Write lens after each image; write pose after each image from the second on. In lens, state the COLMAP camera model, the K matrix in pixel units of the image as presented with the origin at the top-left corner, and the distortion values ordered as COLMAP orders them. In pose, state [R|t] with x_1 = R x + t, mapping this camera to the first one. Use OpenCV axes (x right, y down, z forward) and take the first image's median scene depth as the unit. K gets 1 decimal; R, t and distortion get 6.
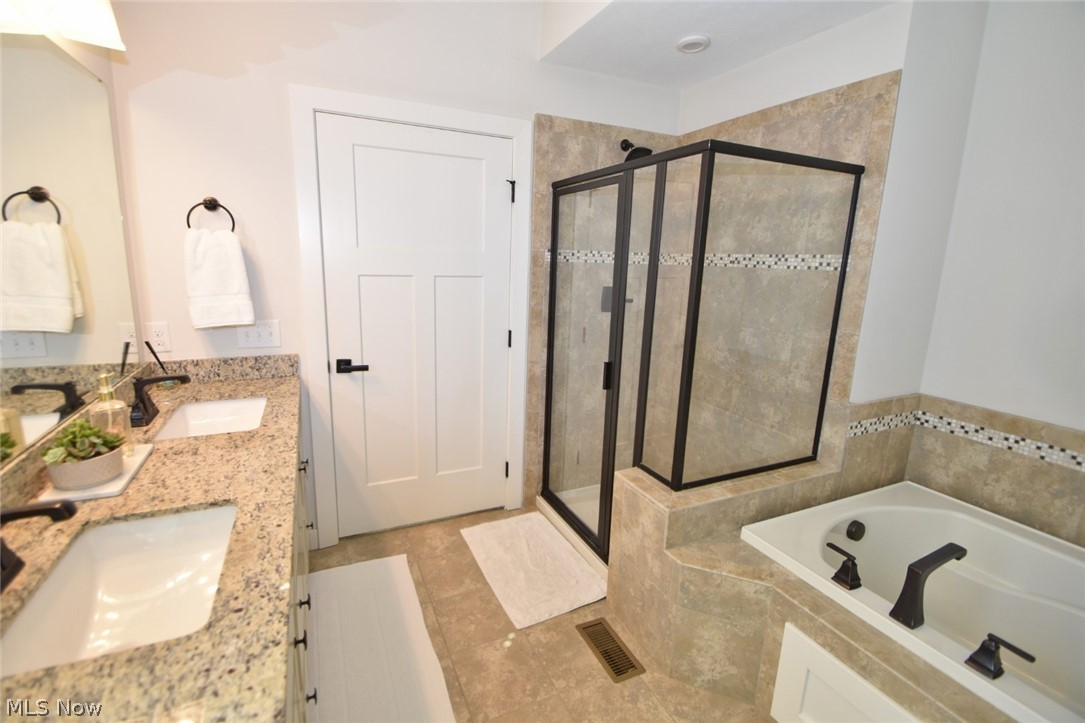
lens RADIAL K [[476.0, 0, 528.4], [0, 476.0, 352.3], [0, 0, 1]] dist [-0.000843, -0.000409]
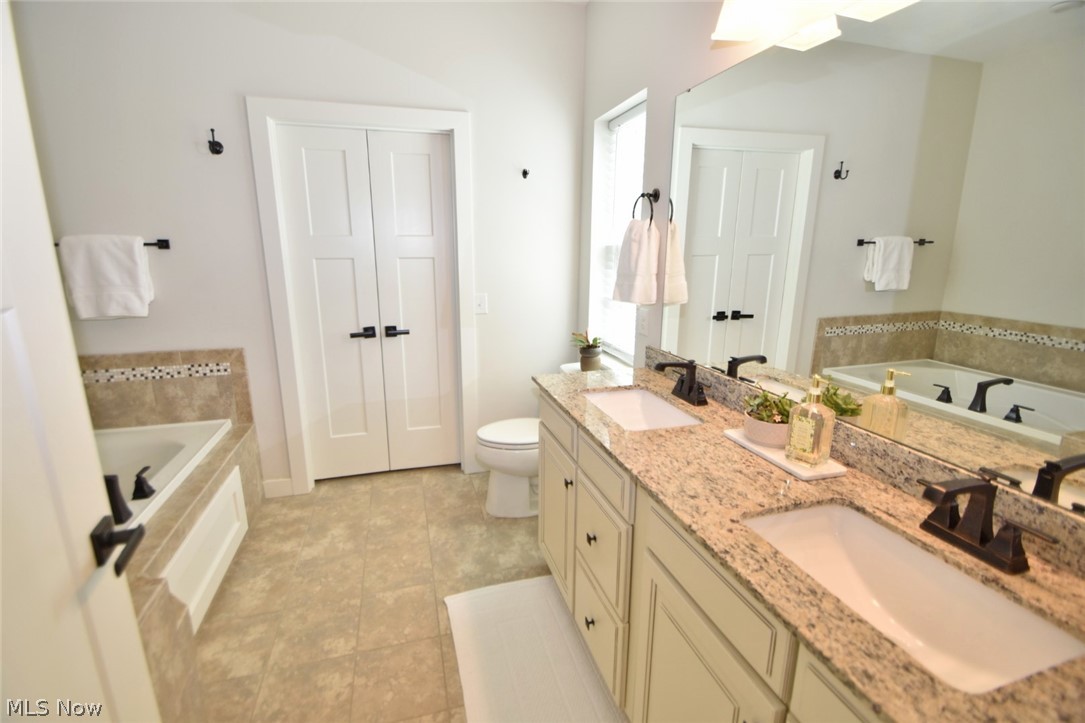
lens RADIAL K [[476.0, 0, 528.4], [0, 476.0, 352.3], [0, 0, 1]] dist [-0.000843, -0.000409]
pose [[-0.987512, -0.061811, 0.144915, -0.414912], [0.004102, 0.909423, 0.415853, -0.350883], [-0.157493, 0.411254, -0.897812, 1.724120]]
